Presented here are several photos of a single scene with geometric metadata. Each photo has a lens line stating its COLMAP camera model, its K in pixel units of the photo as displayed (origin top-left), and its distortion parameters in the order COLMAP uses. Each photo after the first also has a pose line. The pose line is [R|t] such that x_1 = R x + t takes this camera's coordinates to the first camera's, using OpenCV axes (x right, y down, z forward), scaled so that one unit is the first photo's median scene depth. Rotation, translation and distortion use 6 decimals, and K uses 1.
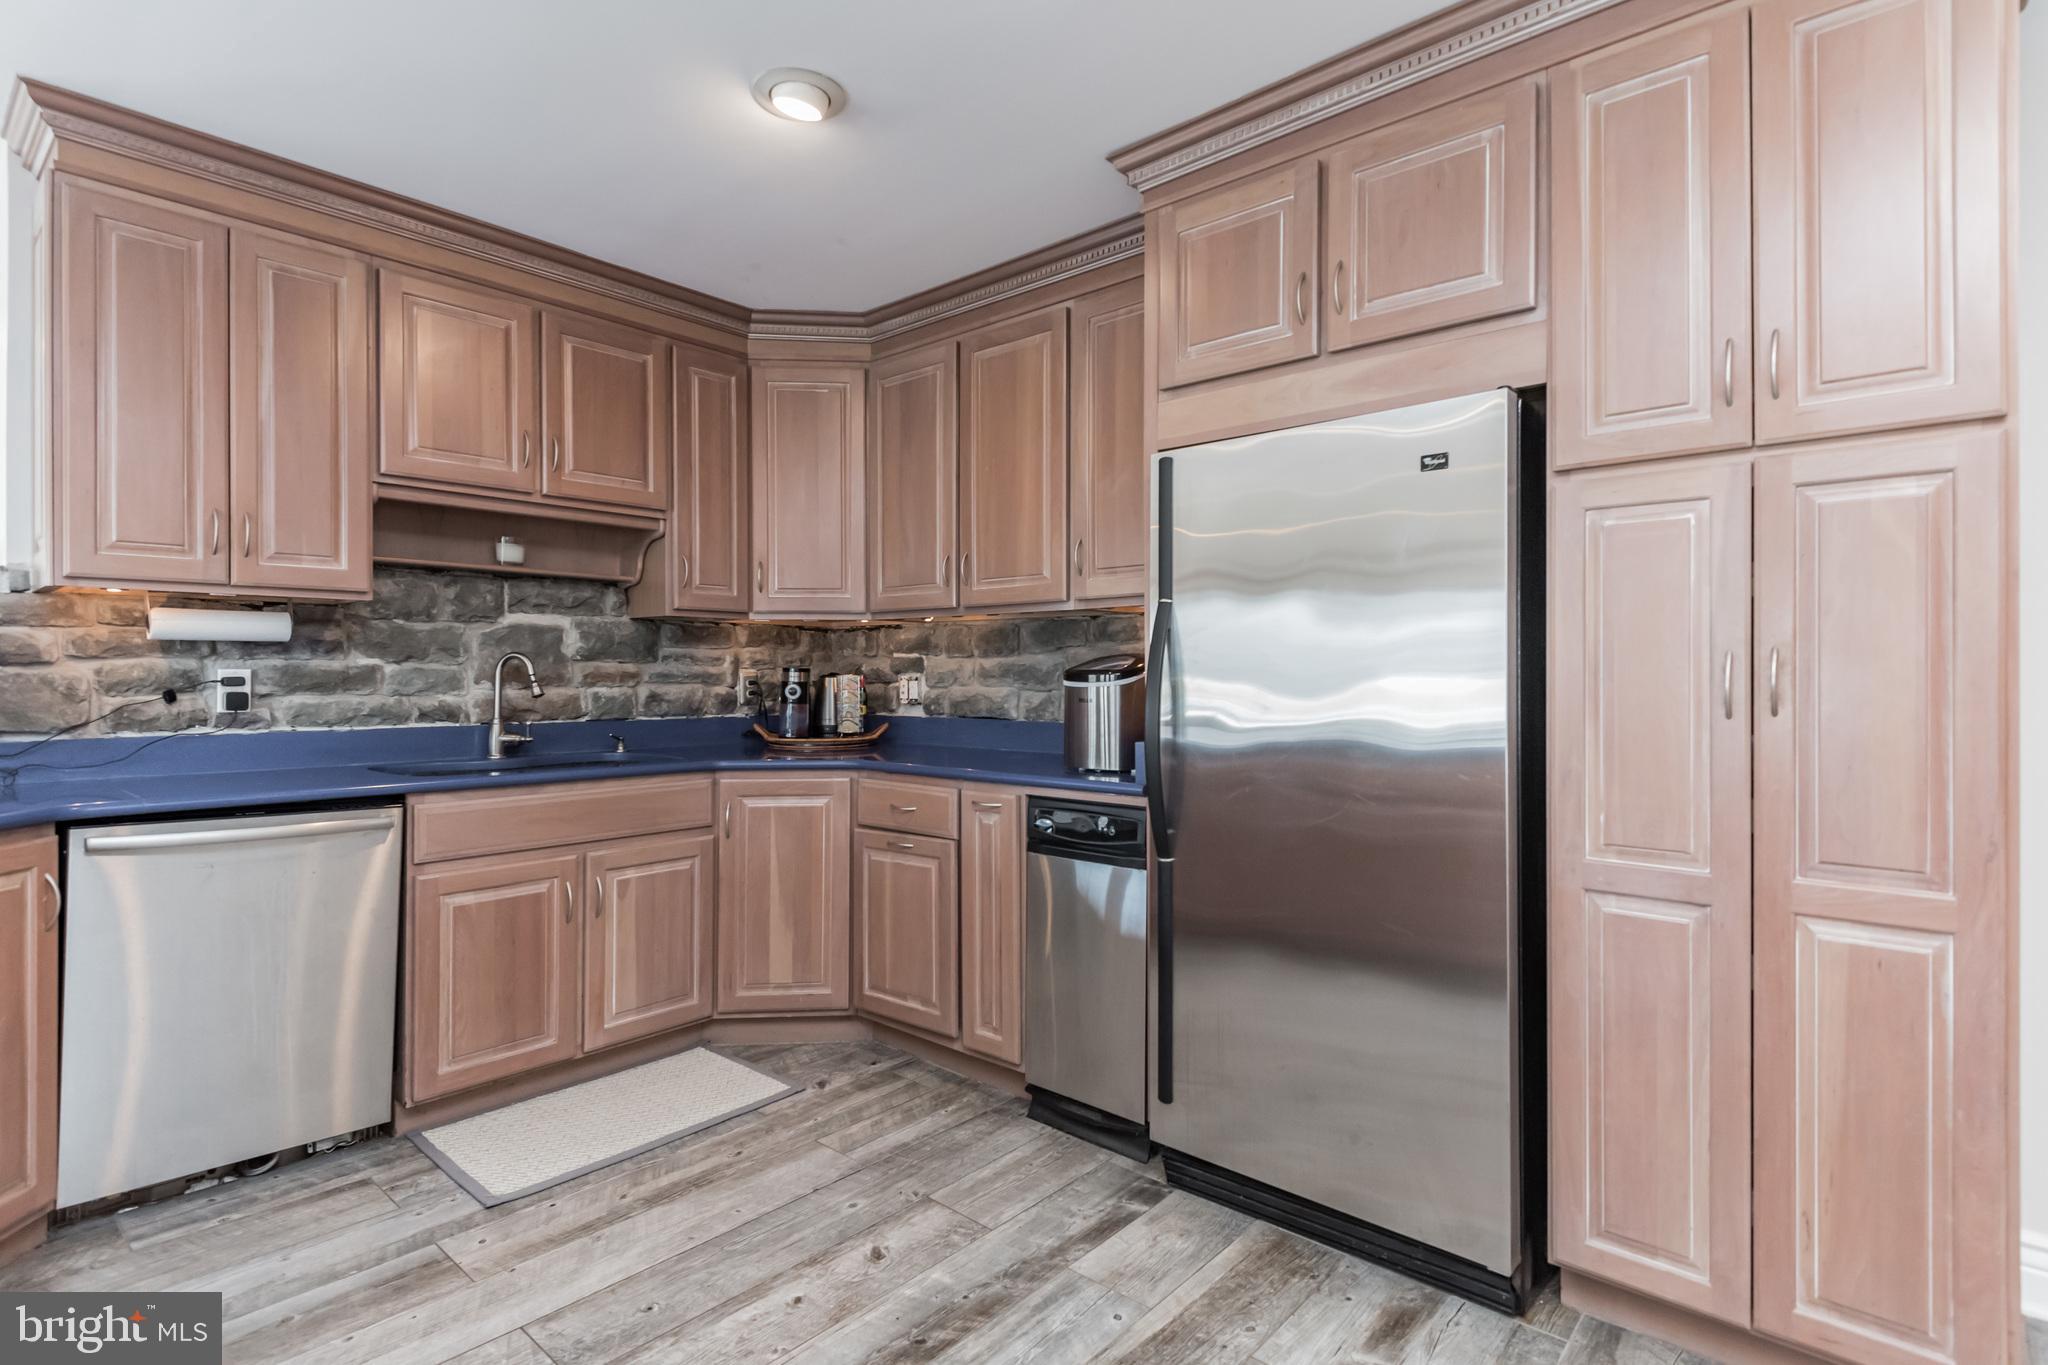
lens RADIAL K [[1011.1, 0, 1021.1], [0, 1011.1, 673.7], [0, 0, 1]] dist [0.011473, -0.001408]
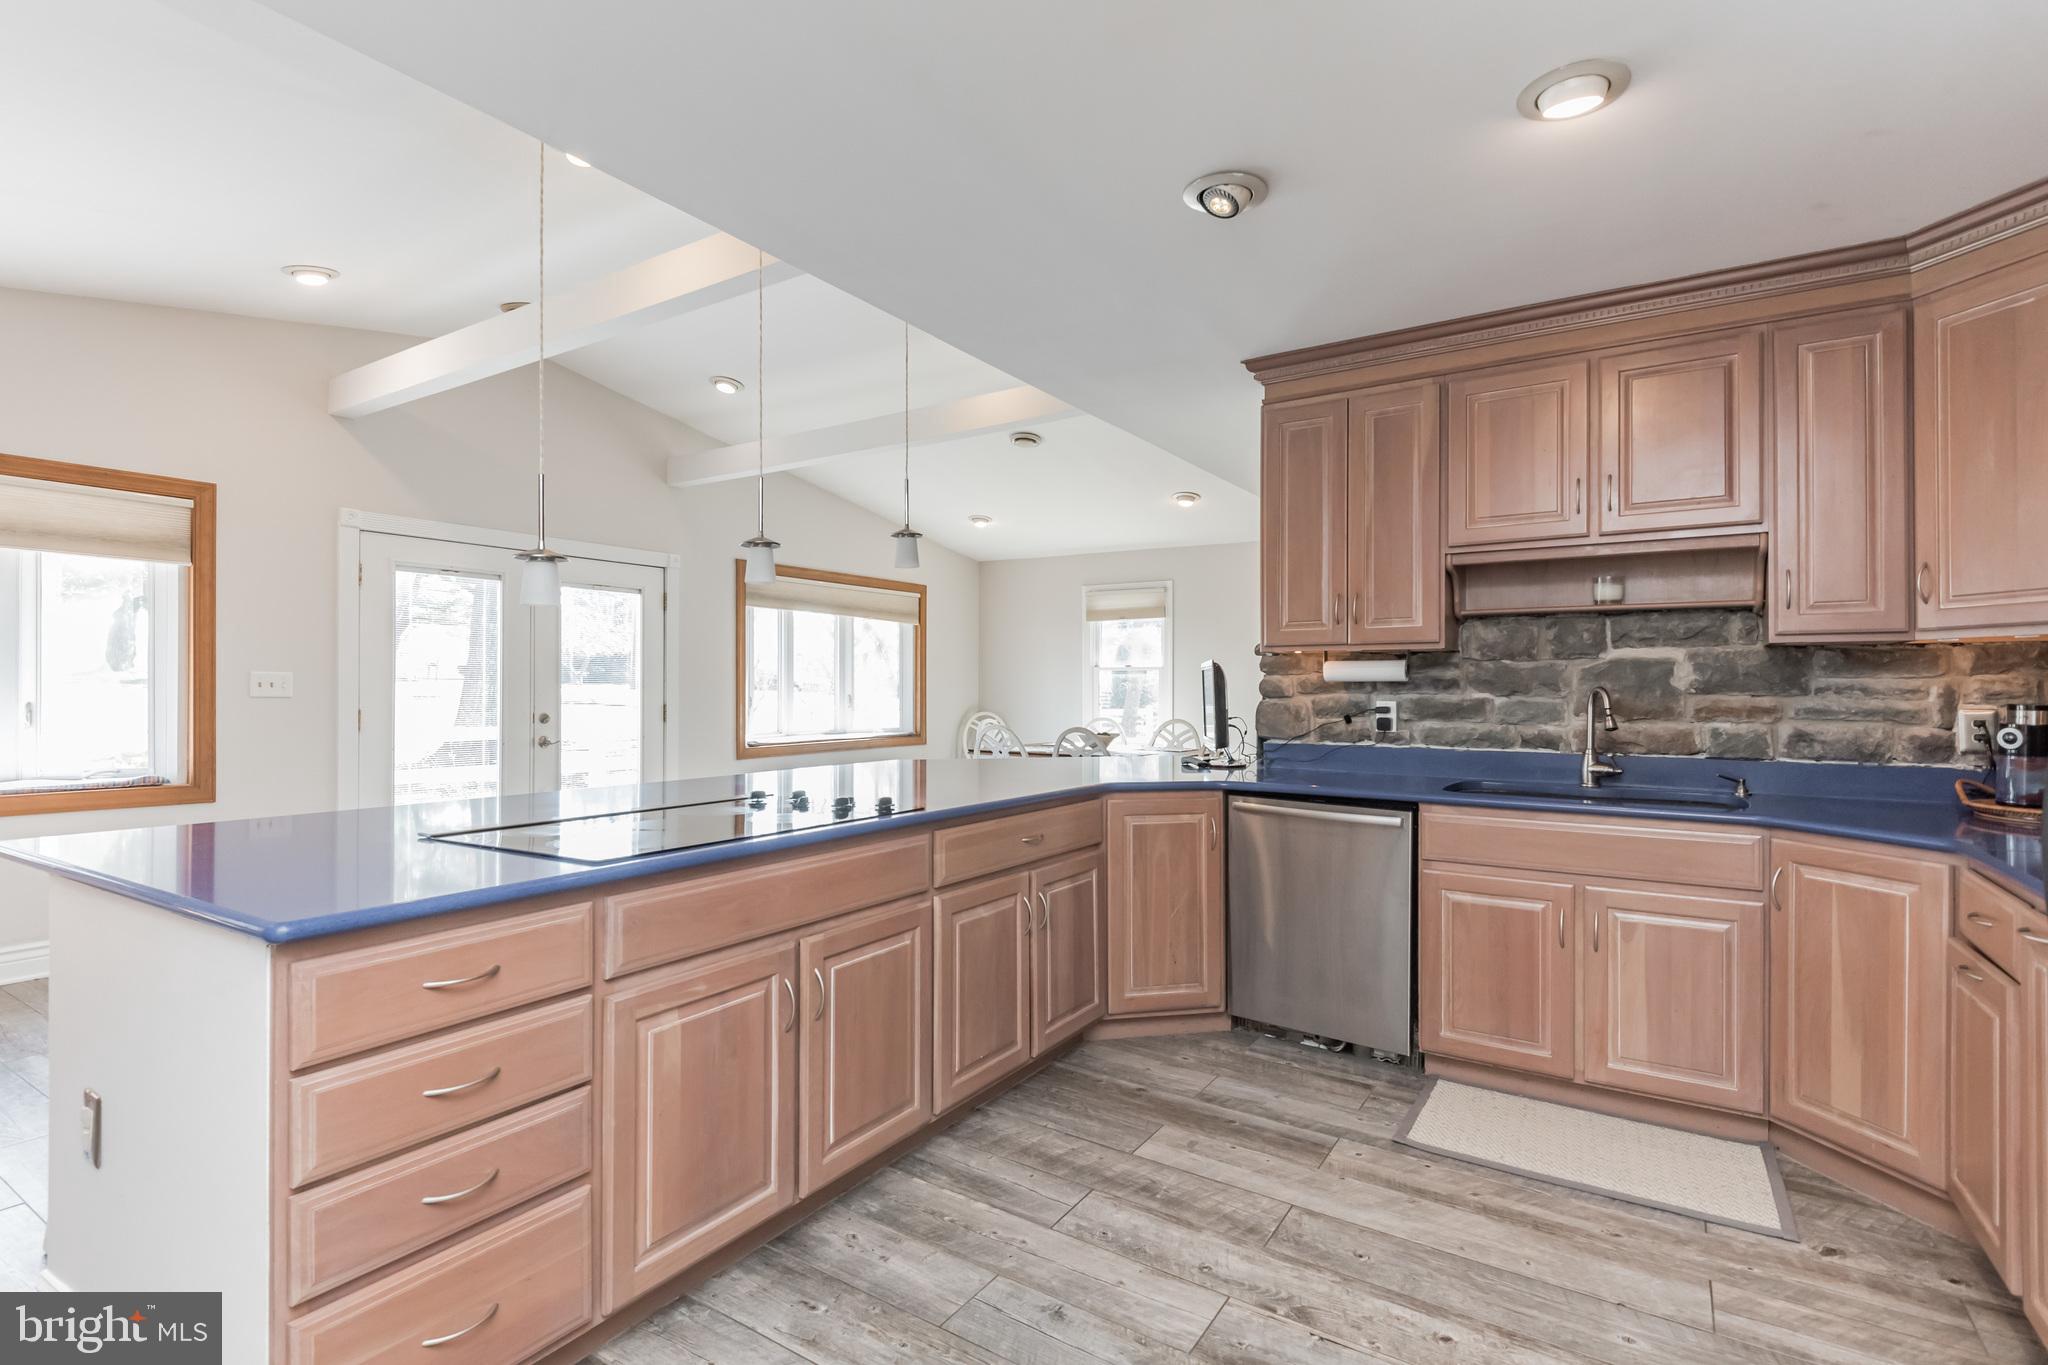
lens RADIAL K [[959.8, 0, 1018.1], [0, 959.8, 685.3], [0, 0, 1]] dist [0.004485, -0.000156]
pose [[0.152291, -0.002131, -0.988333, 0.428405], [-0.003174, 0.999991, -0.002646, -0.019632], [0.988331, 0.003540, 0.152283, 0.277744]]
